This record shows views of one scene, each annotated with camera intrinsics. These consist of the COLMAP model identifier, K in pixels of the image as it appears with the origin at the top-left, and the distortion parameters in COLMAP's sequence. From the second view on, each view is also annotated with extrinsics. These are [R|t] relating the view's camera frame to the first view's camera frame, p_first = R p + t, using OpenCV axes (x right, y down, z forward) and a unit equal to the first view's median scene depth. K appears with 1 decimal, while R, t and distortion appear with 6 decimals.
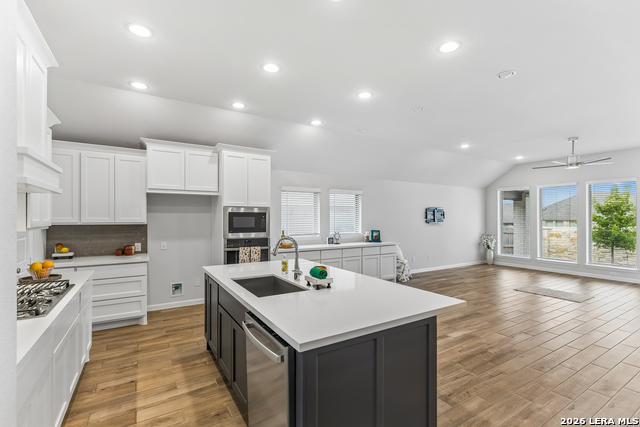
lens RADIAL K [[291.8, 0, 322.7], [0, 291.8, 216.4], [0, 0, 1]] dist [0.001491, 0.001330]
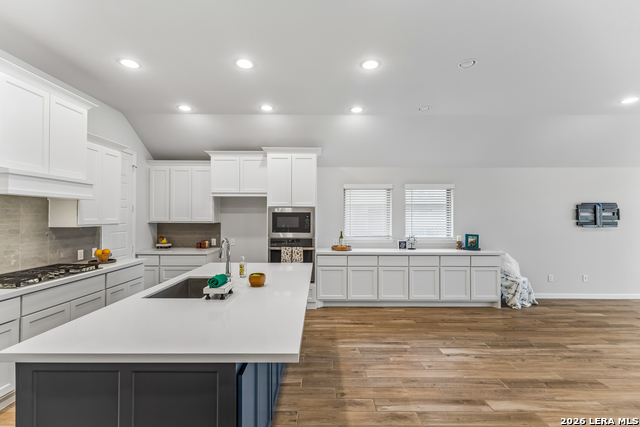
lens RADIAL K [[291.8, 0, 320.3], [0, 291.8, 212.9], [0, 0, 1]] dist [0.001491, 0.001330]
pose [[0.850359, -0.005763, -0.526172, 0.346540], [0.000694, 0.999951, -0.009831, -0.002113], [0.526203, 0.007995, 0.850322, 0.196153]]
